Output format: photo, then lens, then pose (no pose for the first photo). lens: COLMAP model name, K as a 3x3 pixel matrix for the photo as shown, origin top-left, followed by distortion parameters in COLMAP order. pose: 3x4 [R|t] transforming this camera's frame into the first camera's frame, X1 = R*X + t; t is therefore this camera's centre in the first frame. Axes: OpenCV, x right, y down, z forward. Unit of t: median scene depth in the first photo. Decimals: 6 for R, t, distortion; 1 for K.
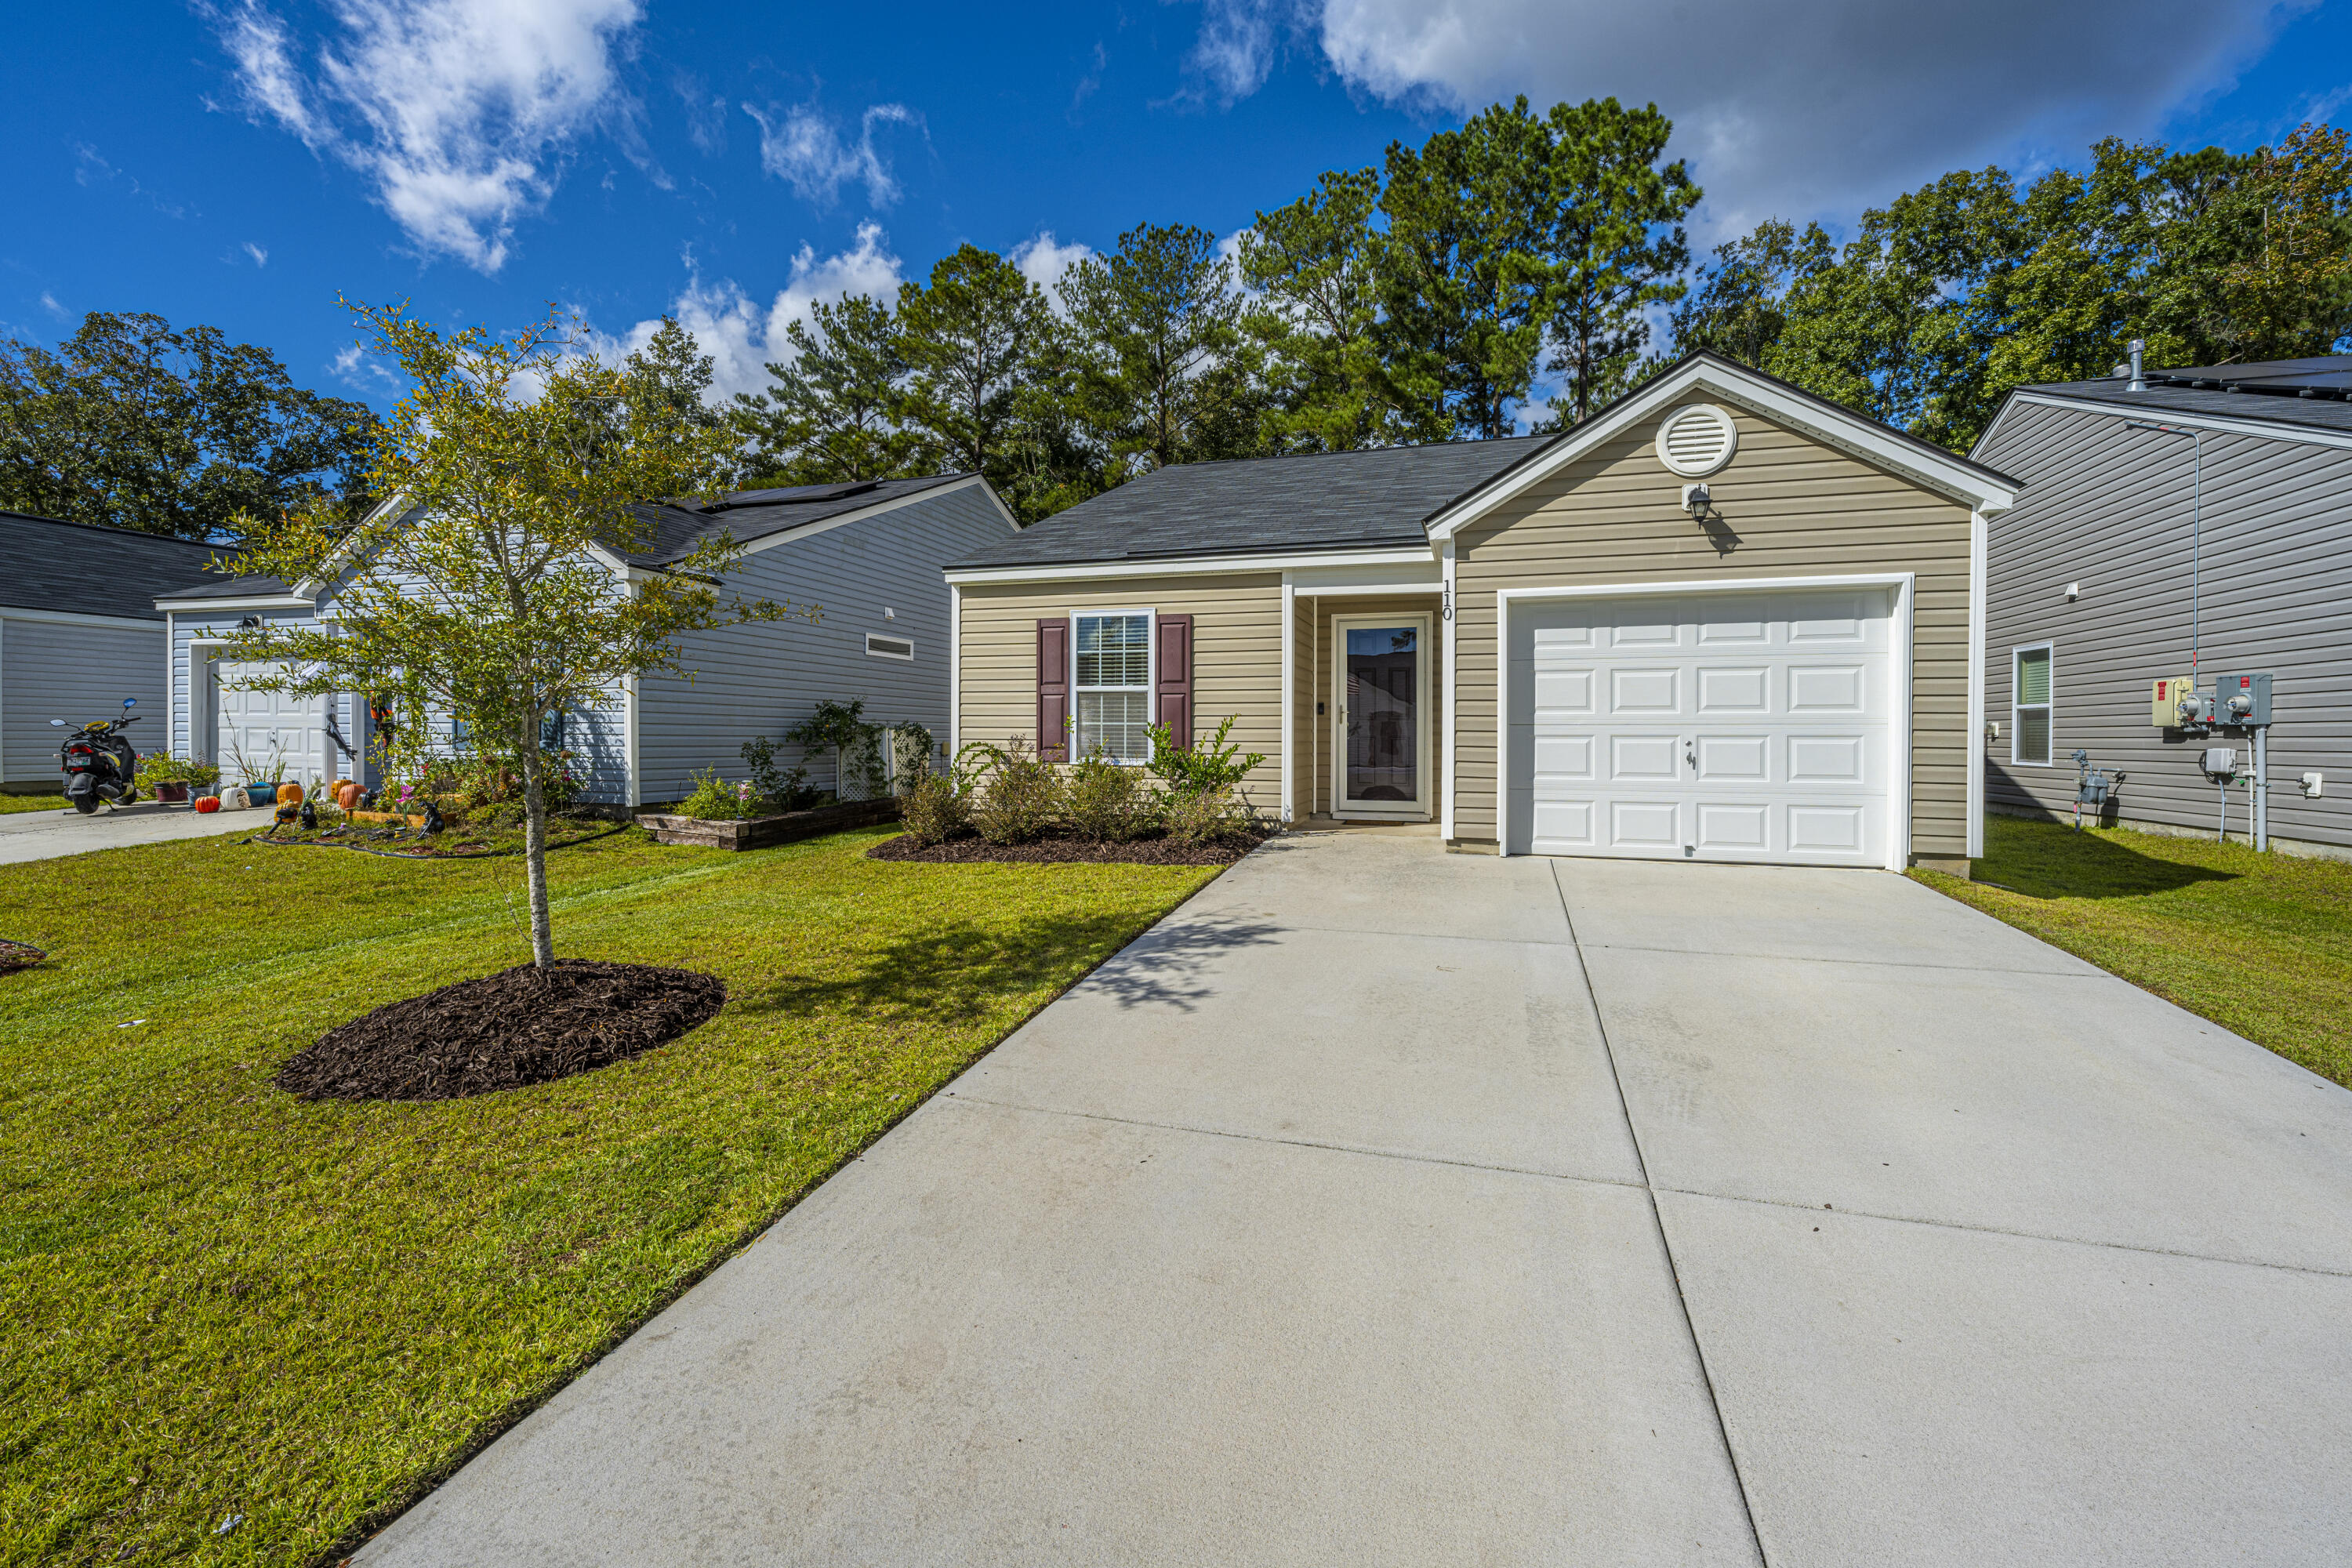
lens RADIAL K [[938.2, 0, 1185.8], [0, 938.2, 796.2], [0, 0, 1]] dist [-0.001935, 0.000459]
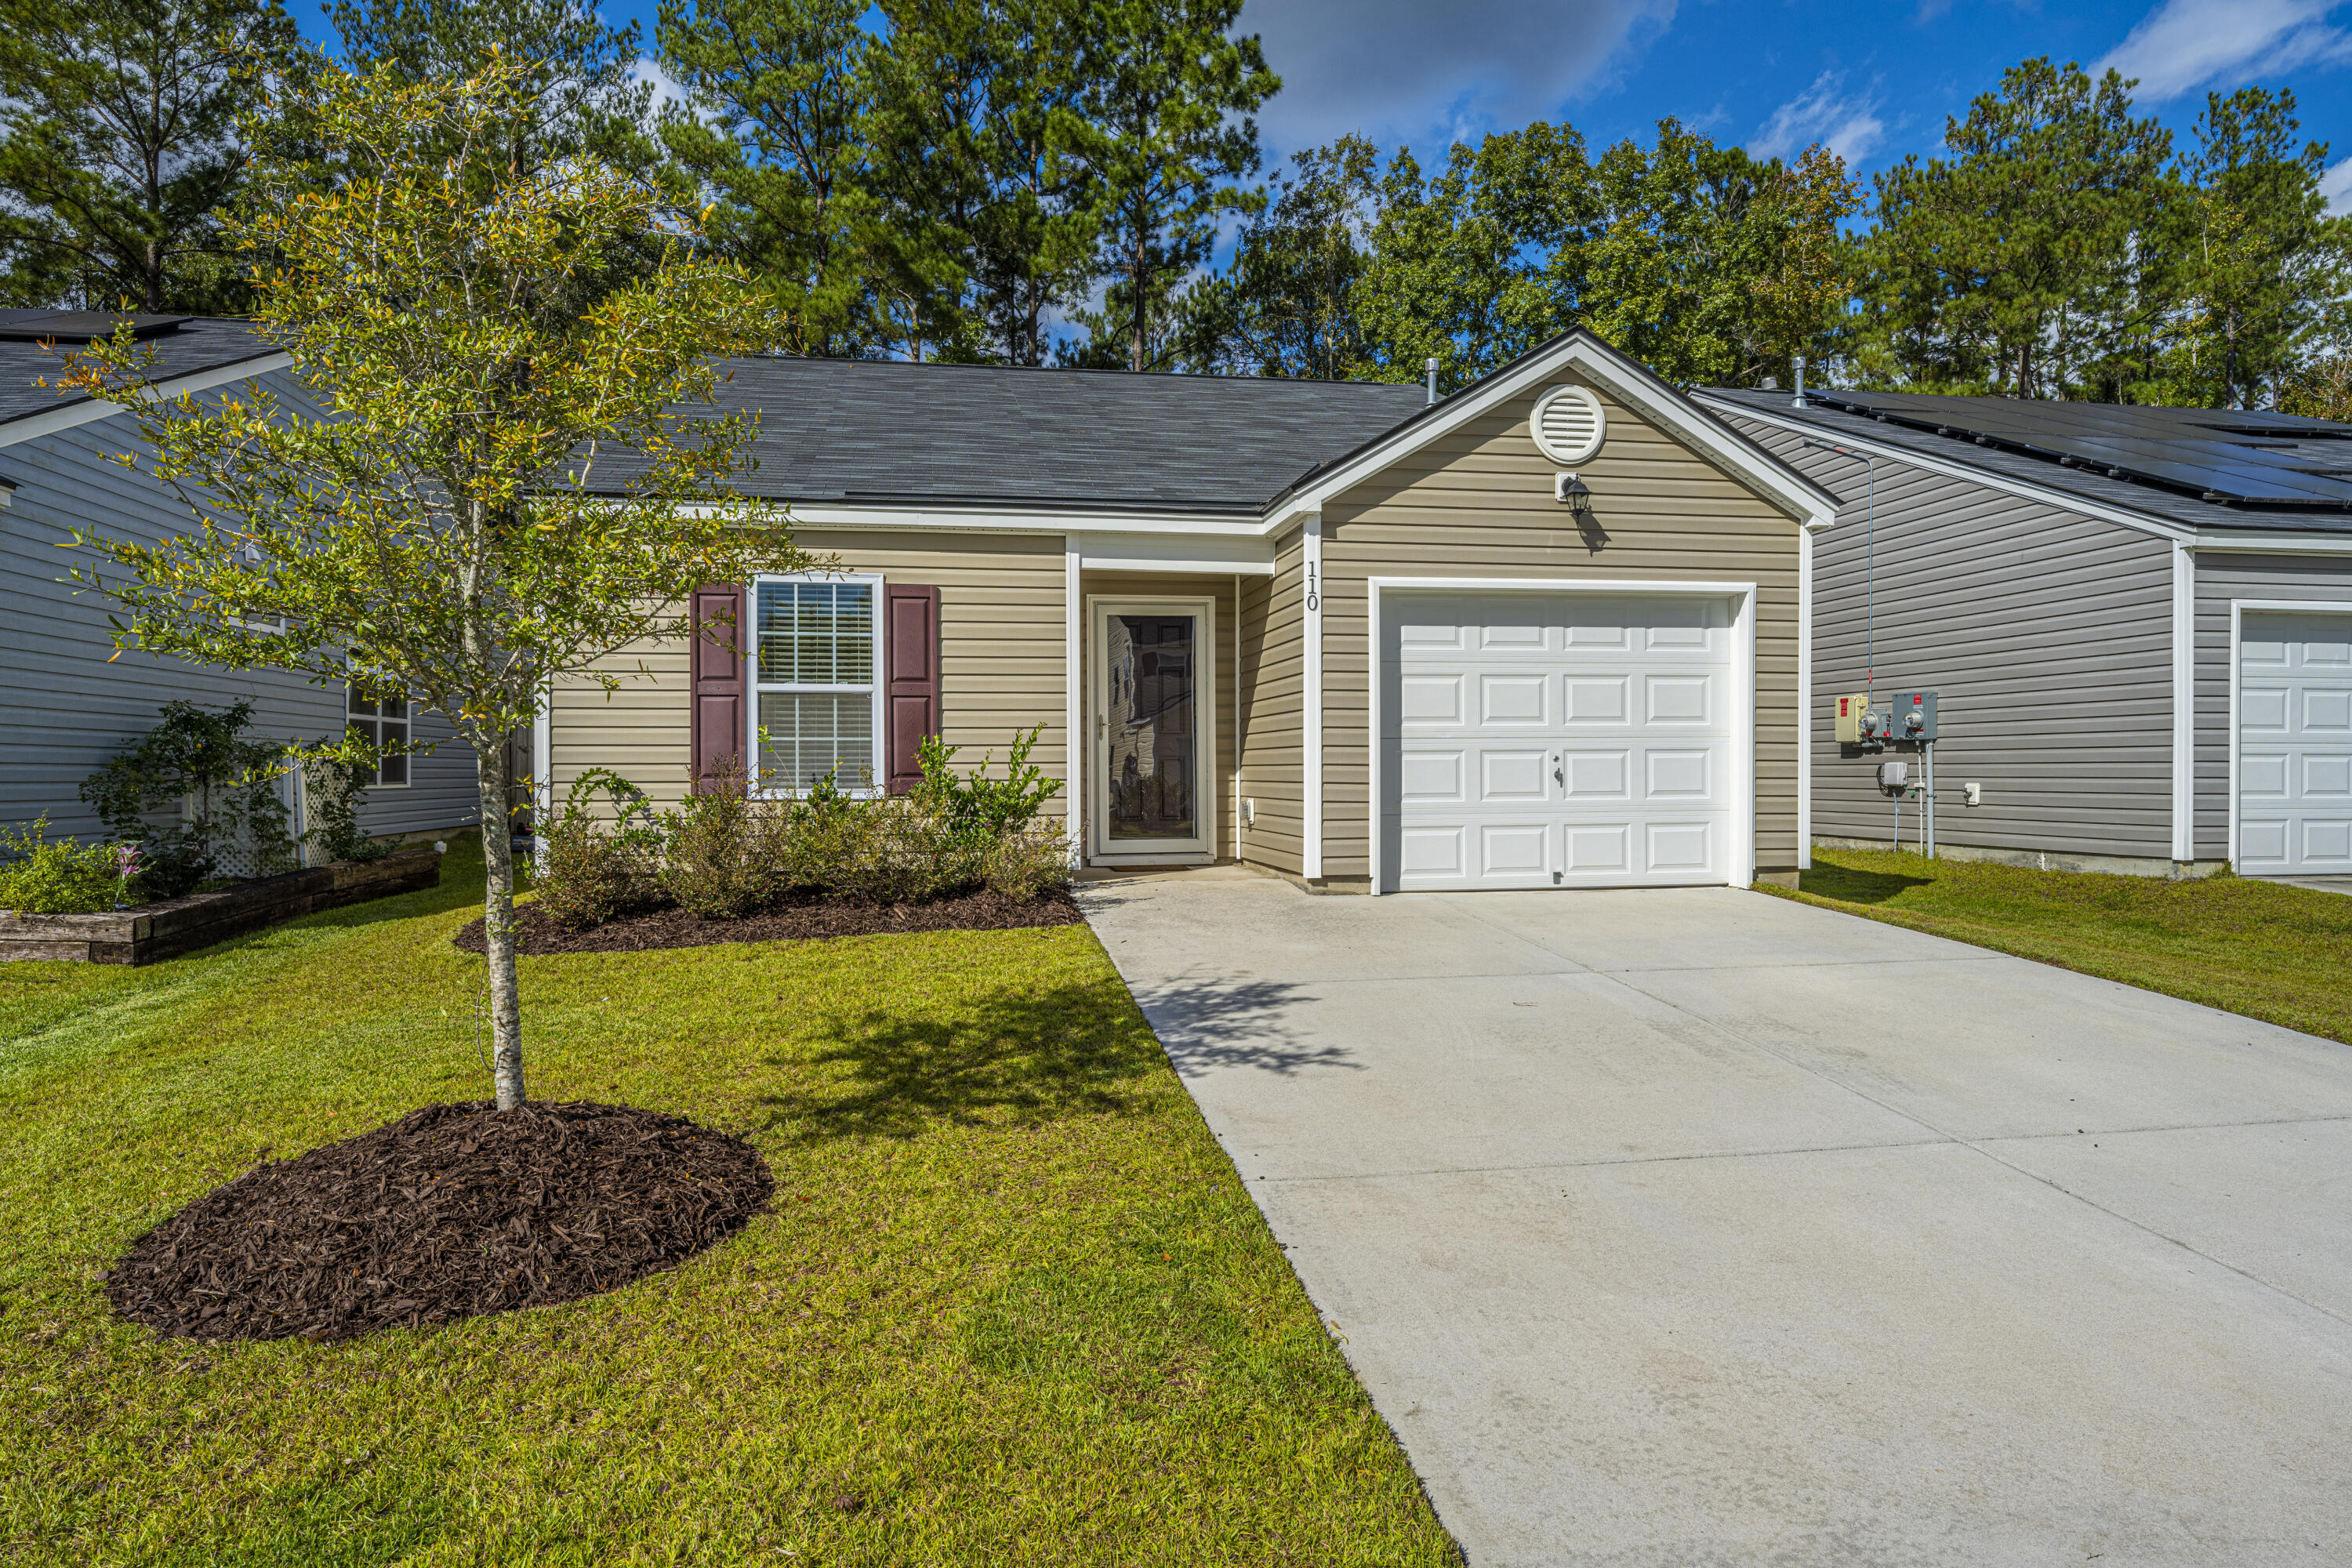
lens RADIAL K [[1372.5, 0, 1138.0], [0, 1372.5, 872.6], [0, 0, 1]] dist [-0.001633, -0.000712]
pose [[0.897637, -0.042436, 0.438687, -0.308862], [0.037027, 0.999096, 0.020882, 0.008284], [-0.439177, -0.002501, 0.898397, -0.009451]]
